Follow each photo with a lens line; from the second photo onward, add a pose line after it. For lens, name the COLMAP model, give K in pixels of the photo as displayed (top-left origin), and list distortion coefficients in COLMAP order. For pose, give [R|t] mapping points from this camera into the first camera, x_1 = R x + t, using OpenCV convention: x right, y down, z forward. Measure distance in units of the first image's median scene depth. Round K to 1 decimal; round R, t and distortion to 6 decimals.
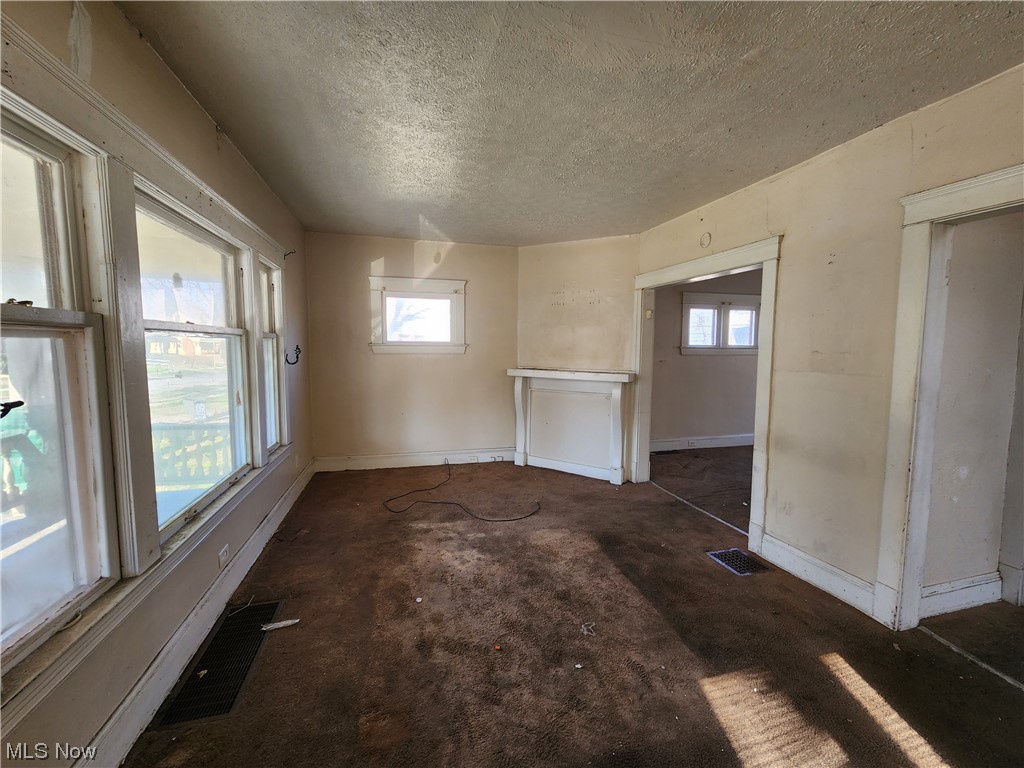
lens RADIAL K [[419.6, 0, 508.4], [0, 419.6, 381.4], [0, 0, 1]] dist [-0.004647, -0.000588]
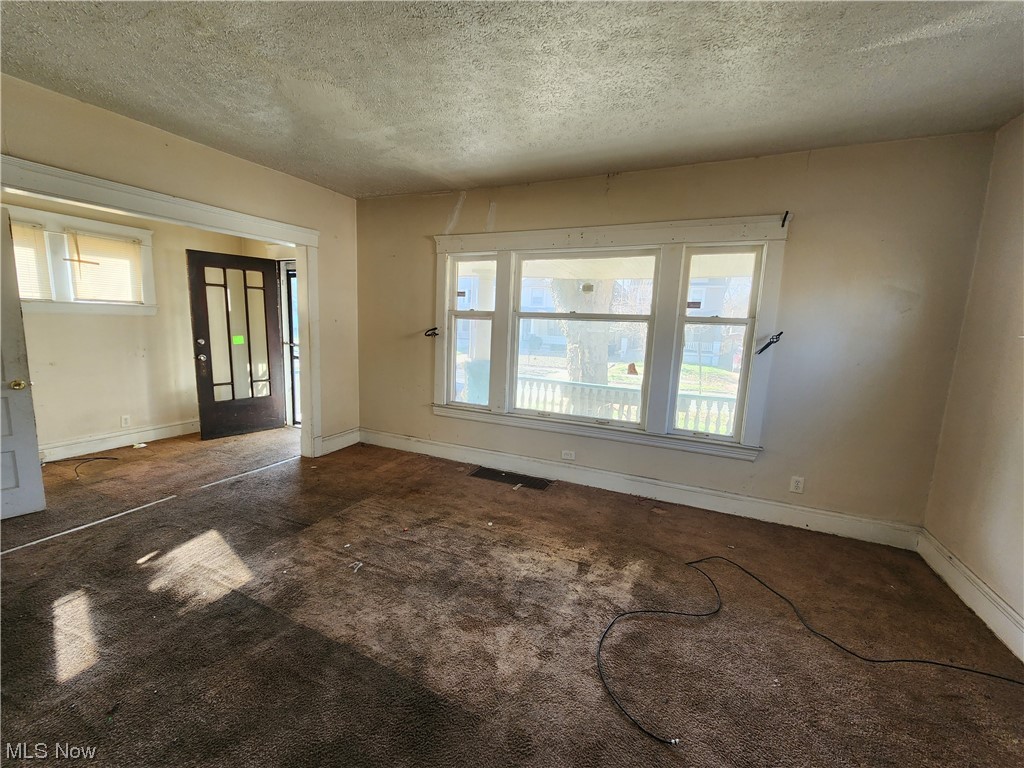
lens RADIAL K [[419.6, 0, 508.4], [0, 419.6, 381.4], [0, 0, 1]] dist [-0.004647, -0.000588]
pose [[-0.626224, 0.074624, -0.776063, 0.554597], [-0.109983, 0.976999, 0.182693, -0.104777], [0.771846, 0.199760, -0.603613, 1.362891]]
